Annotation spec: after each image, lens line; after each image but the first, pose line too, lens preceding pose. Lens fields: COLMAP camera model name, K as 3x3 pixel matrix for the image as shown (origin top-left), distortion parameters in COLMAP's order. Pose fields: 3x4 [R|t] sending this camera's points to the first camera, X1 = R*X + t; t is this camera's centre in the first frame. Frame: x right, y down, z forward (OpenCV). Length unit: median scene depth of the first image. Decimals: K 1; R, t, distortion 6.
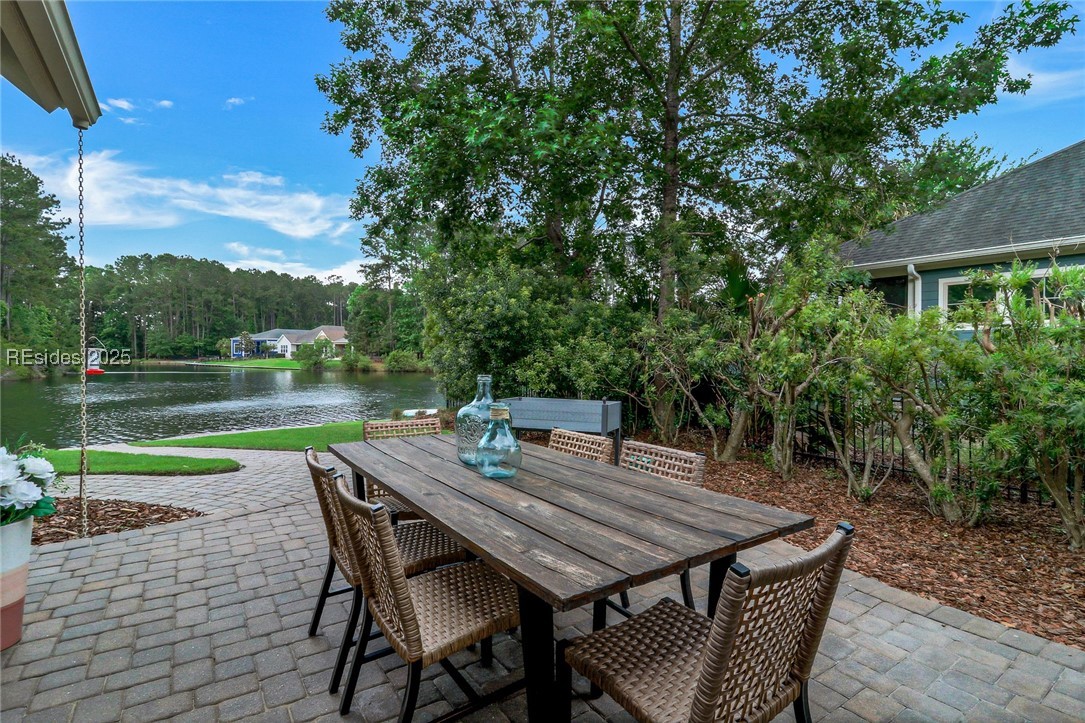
lens RADIAL K [[520.5, 0, 542.5], [0, 520.5, 361.5], [0, 0, 1]] dist [0.007871, -0.000503]
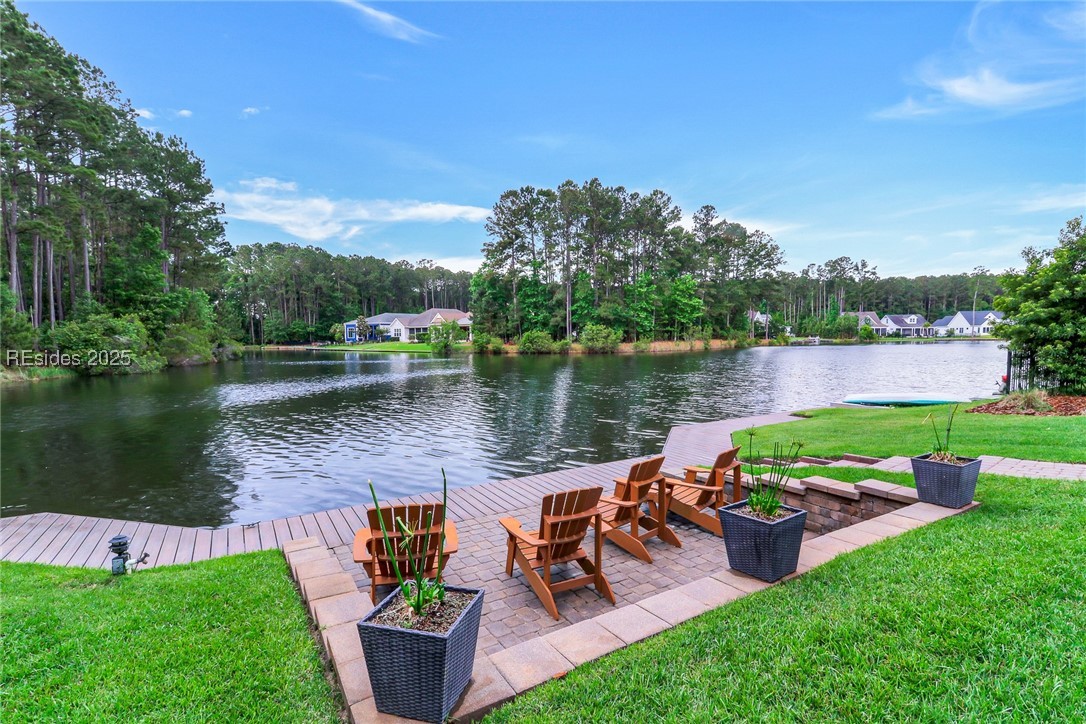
lens RADIAL K [[515.2, 0, 544.8], [0, 515.2, 383.1], [0, 0, 1]] dist [0.026847, -0.014805]
pose [[0.993292, -0.004455, -0.115544, -0.098711], [0.013131, 0.997140, 0.074433, 0.002465], [0.114882, -0.075451, 0.990510, 0.034113]]
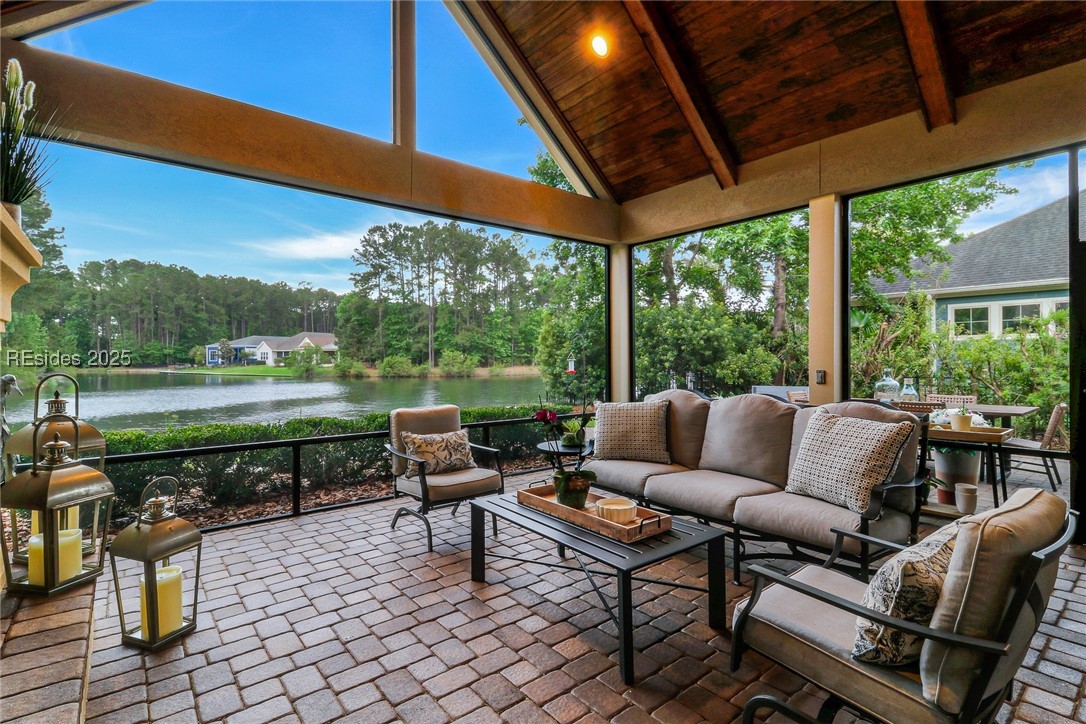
lens RADIAL K [[518.0, 0, 544.3], [0, 518.0, 357.6], [0, 0, 1]] dist [0.005924, -0.000324]
pose [[0.997075, -0.008021, 0.076013, -0.038783], [0.009269, 0.999828, -0.016073, -0.000036], [-0.075871, 0.016731, 0.996977, -0.028456]]
